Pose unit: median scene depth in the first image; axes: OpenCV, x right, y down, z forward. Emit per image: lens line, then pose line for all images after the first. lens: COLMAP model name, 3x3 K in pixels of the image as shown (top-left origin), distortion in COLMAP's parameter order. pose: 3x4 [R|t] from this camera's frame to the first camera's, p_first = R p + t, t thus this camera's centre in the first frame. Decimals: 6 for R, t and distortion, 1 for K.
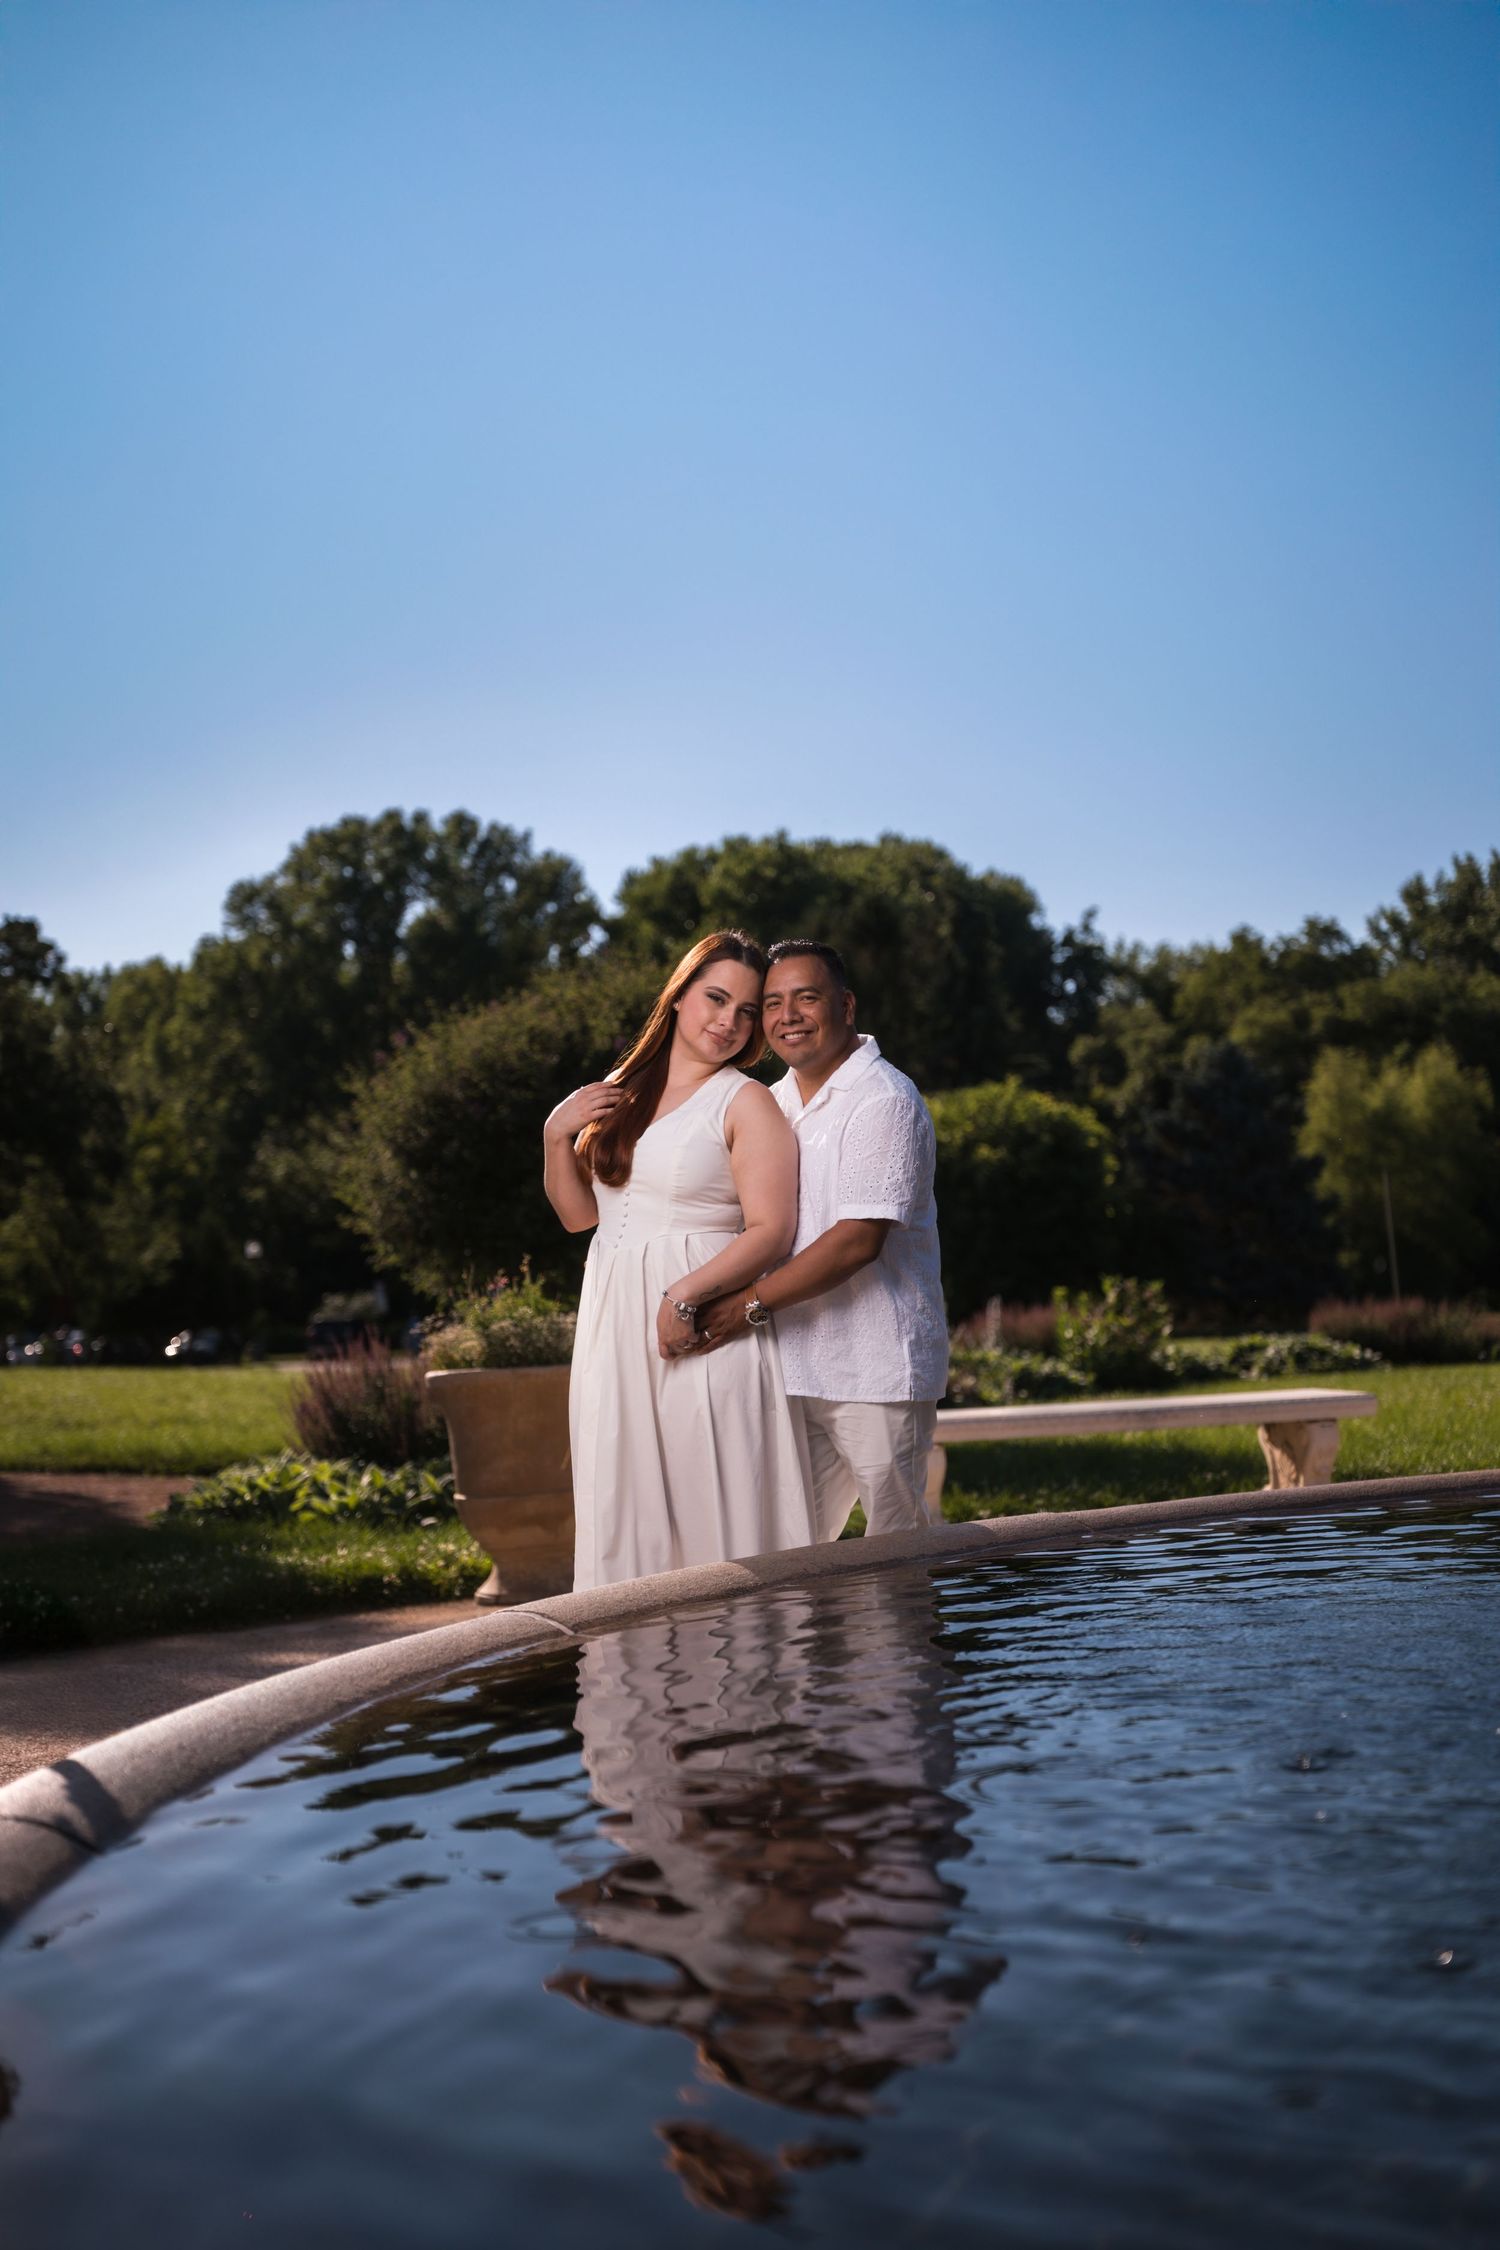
lens RADIAL K [[2621.8, 0, 750.0], [0, 2621.8, 1125.0], [0, 0, 1]] dist [0.003769, -0.006325]
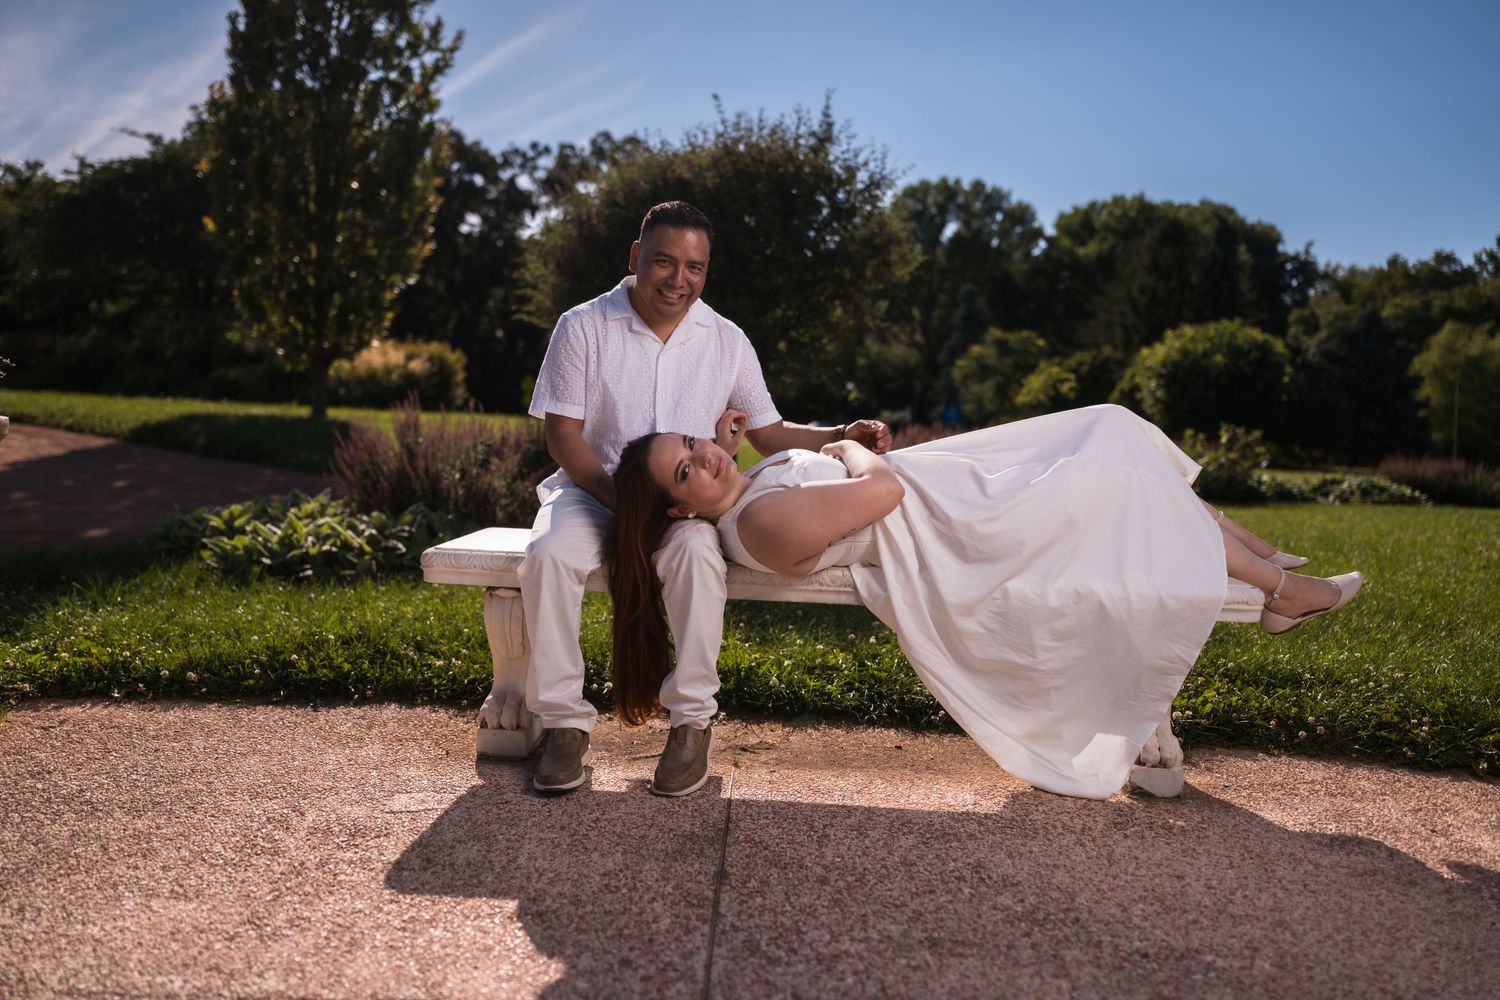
lens RADIAL K [[1188.5, 0, 755.7], [0, 1188.5, 467.9], [0, 0, 1]] dist [-0.001660, -0.008896]
pose [[0.951231, 0.096815, -0.292894, 0.036726], [-0.064540, 0.990921, 0.117940, 0.008837], [0.301653, -0.093285, 0.948843, 0.123732]]
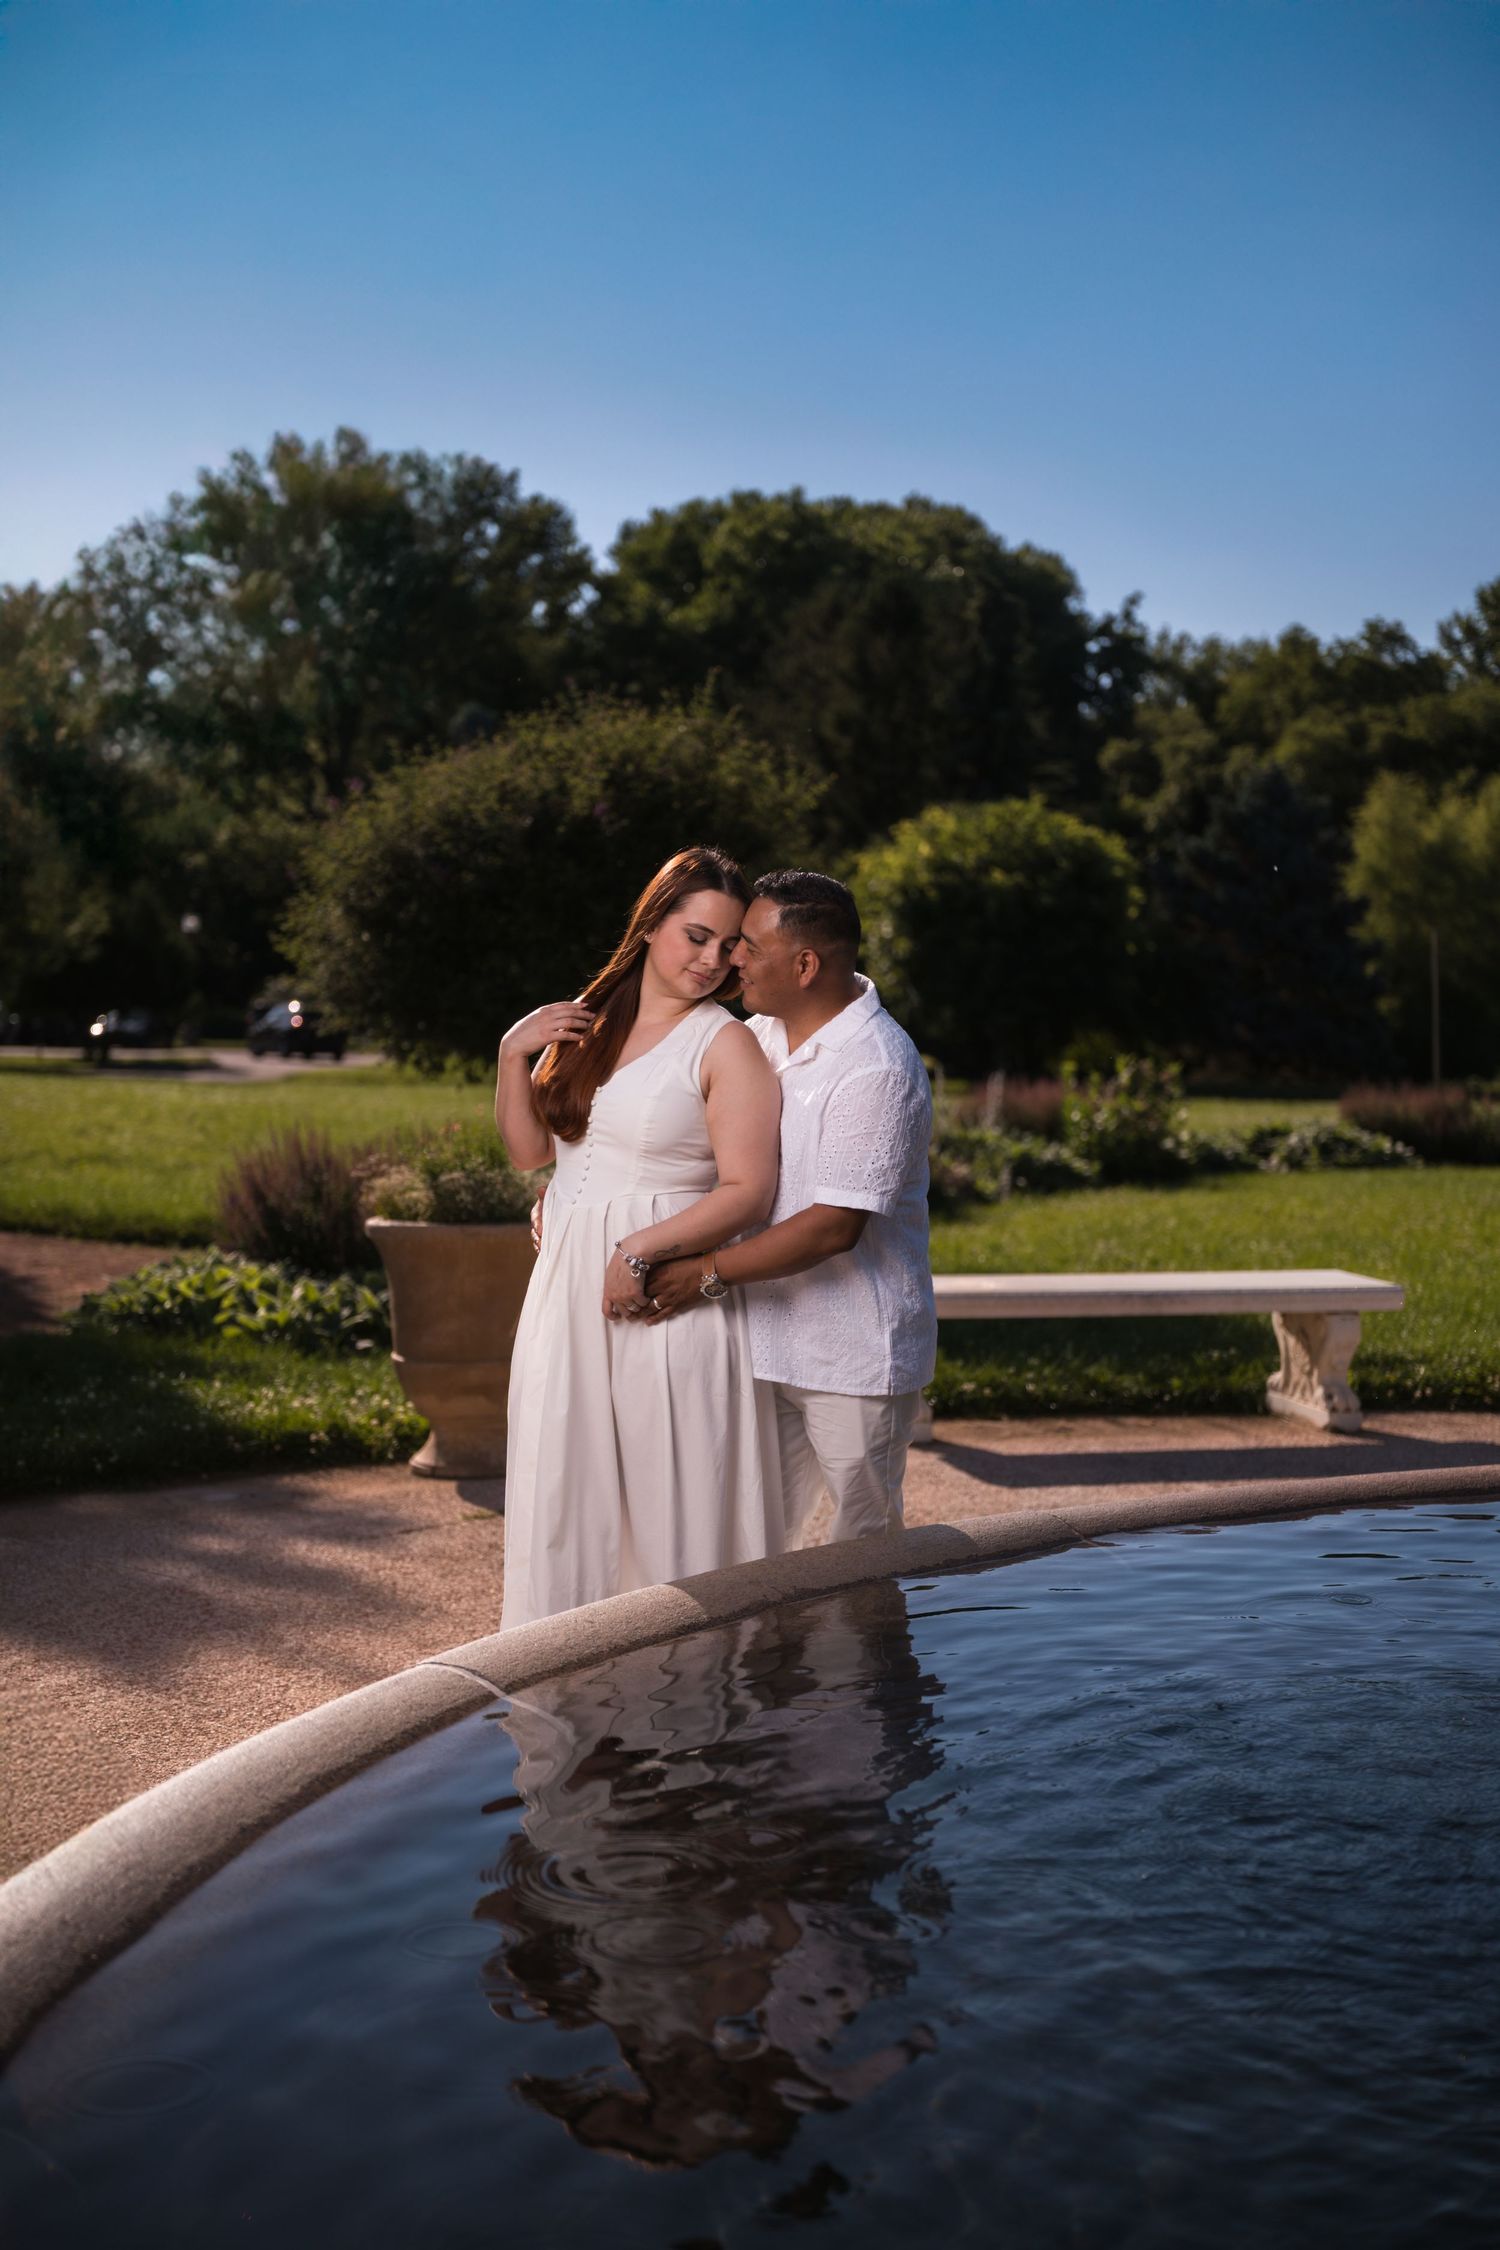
lens RADIAL K [[2867.1, 0, 750.0], [0, 2867.1, 1125.0], [0, 0, 1]] dist [0.006468, -0.008582]
pose [[0.998271, 0.058118, 0.008806, -0.000206], [-0.058737, 0.992049, 0.111302, -0.009103], [-0.002268, -0.111627, 0.993748, 0.002213]]
